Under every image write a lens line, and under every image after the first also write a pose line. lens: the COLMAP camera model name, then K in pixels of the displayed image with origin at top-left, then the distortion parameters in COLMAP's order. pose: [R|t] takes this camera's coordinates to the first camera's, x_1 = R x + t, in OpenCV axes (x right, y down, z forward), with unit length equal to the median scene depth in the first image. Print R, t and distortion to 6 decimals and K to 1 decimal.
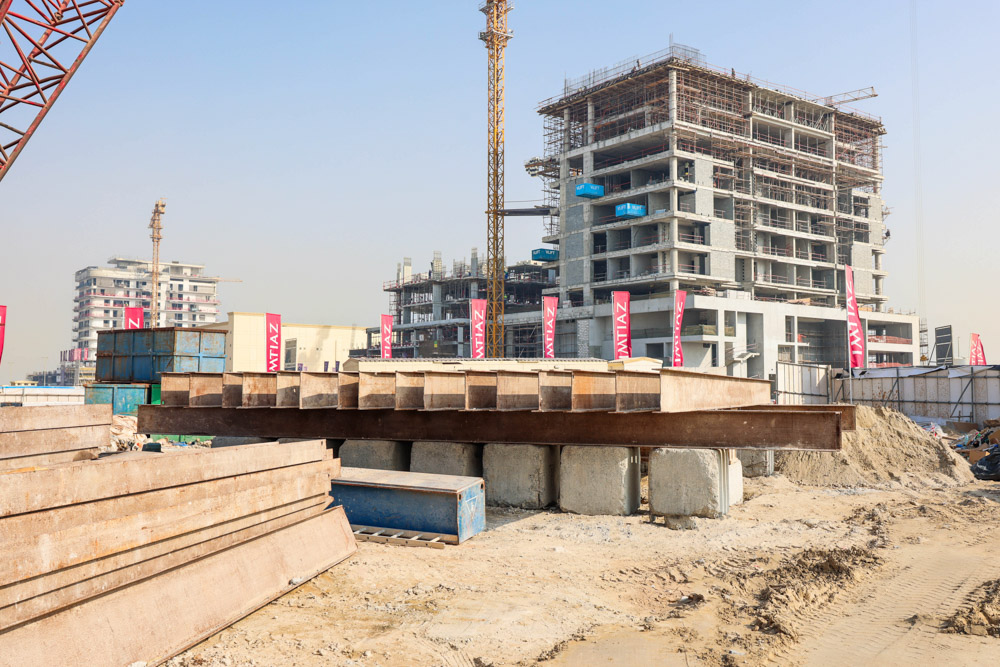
lens RADIAL K [[984.5, 0, 498.0], [0, 984.5, 327.1], [0, 0, 1]] dist [0.003194, 0.000000]
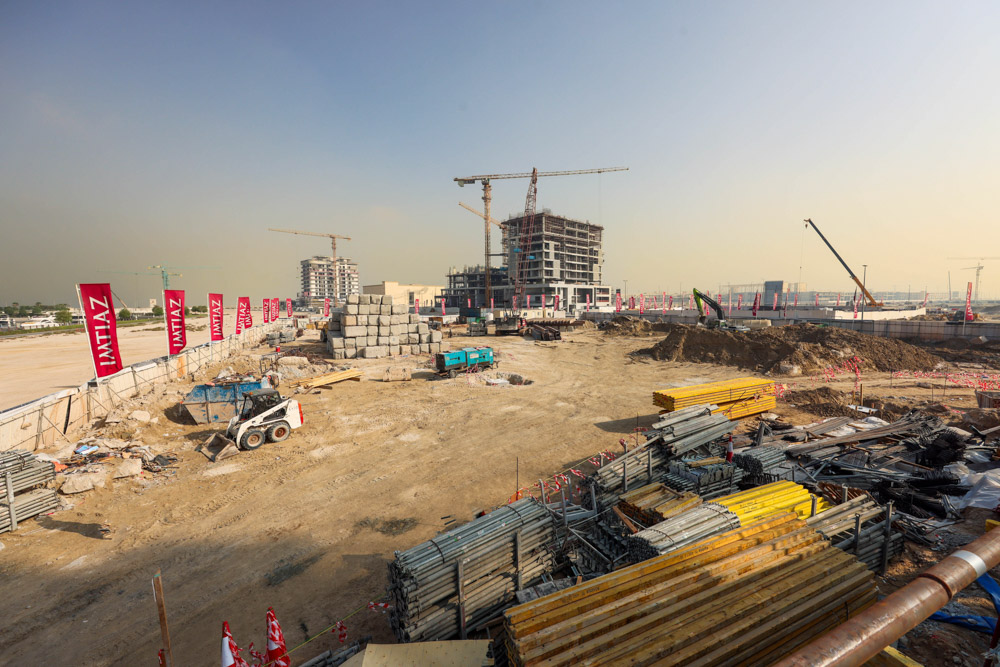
lens RADIAL K [[806.1, 0, 499.3], [0, 806.1, 336.0], [0, 0, 1]] dist [-0.001515, -0.000143]
pose [[0.979898, -0.022356, 0.198241, -0.525514], [-0.004228, 0.991151, 0.132673, -0.215999], [-0.199453, -0.130844, 0.971133, -1.705546]]
